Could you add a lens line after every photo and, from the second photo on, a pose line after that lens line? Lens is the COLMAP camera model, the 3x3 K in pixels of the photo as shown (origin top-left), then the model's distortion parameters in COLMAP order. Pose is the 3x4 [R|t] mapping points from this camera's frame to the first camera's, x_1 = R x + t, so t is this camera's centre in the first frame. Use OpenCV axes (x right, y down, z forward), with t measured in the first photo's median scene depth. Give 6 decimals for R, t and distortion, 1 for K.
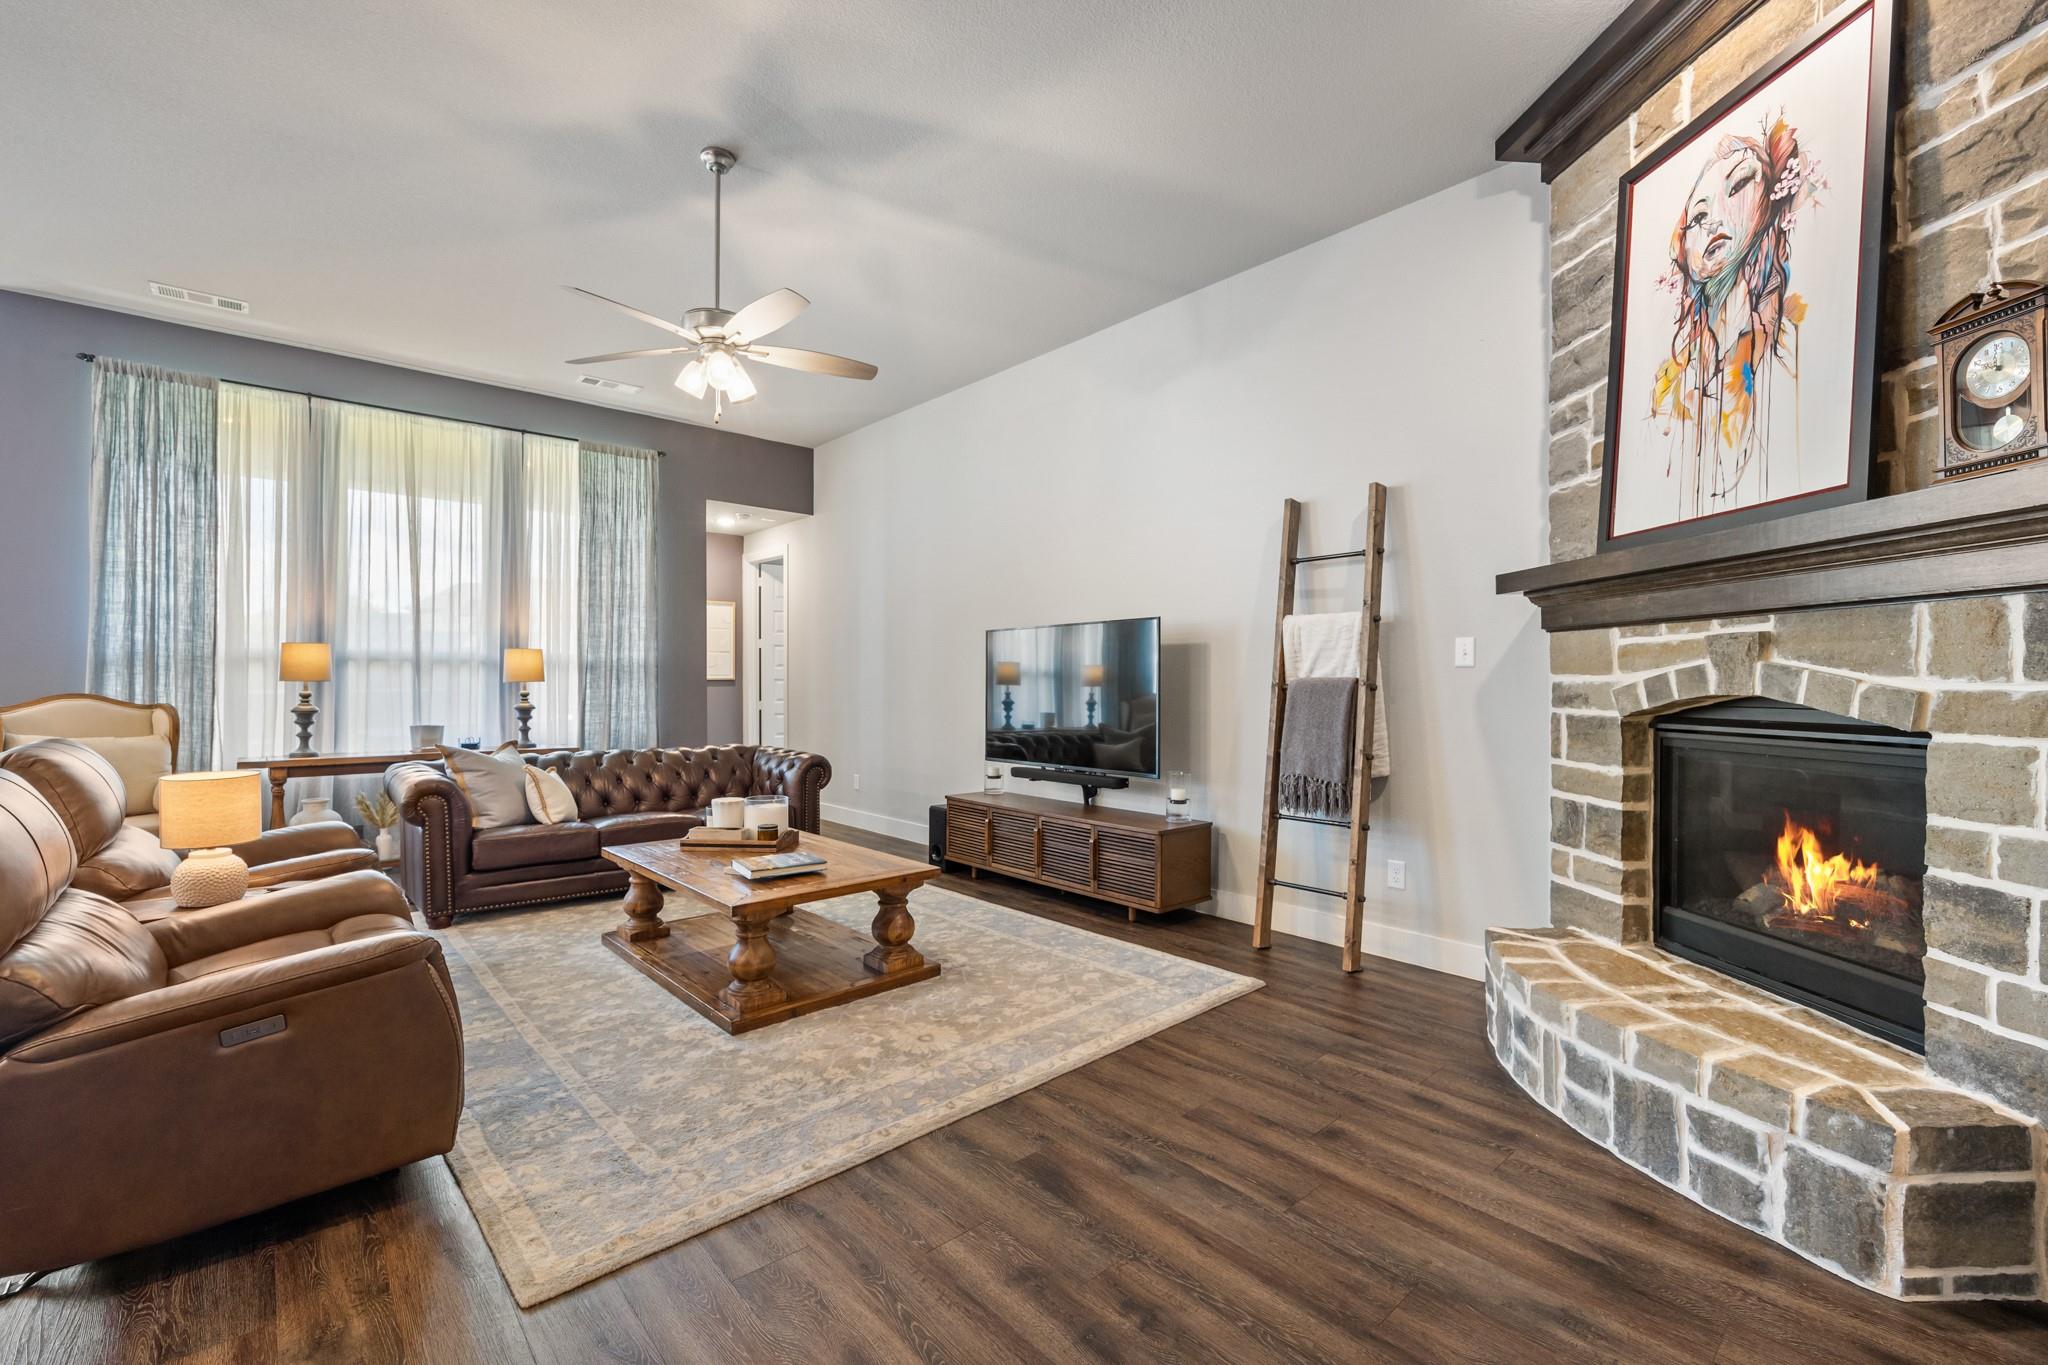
lens RADIAL K [[863.6, 0, 1025.8], [0, 863.6, 687.5], [0, 0, 1]] dist [-0.013219, -0.000124]
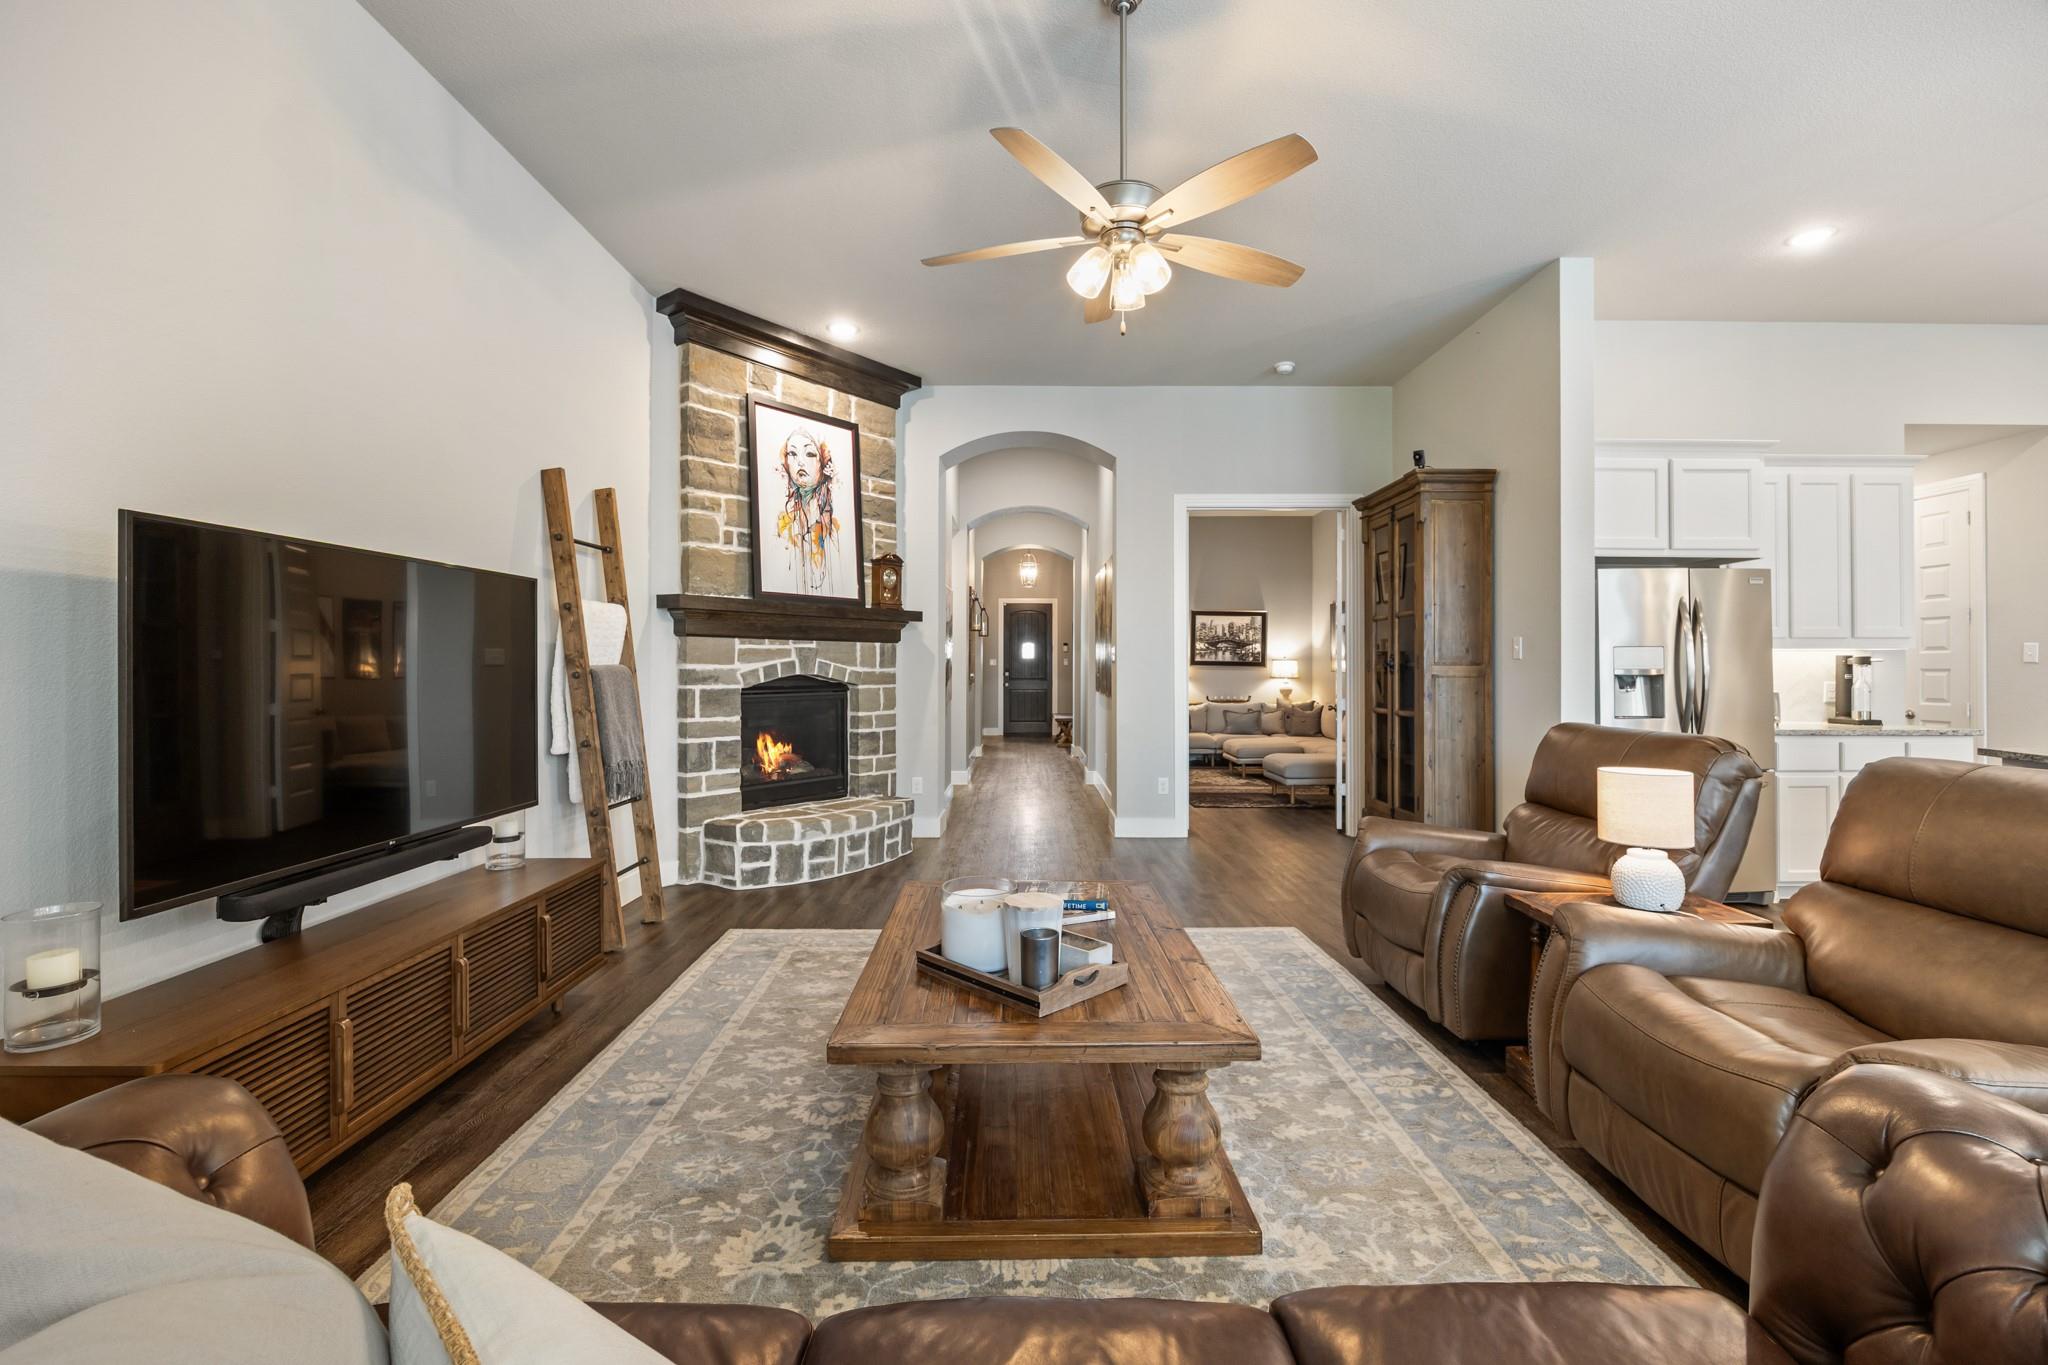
lens RADIAL K [[863.6, 0, 1024.3], [0, 863.6, 670.2], [0, 0, 1]] dist [-0.013219, -0.000124]
pose [[-0.743658, -0.004515, 0.668545, -1.106009], [0.002195, 0.999955, 0.009194, -0.021130], [-0.668557, 0.008305, -0.743615, 2.232662]]
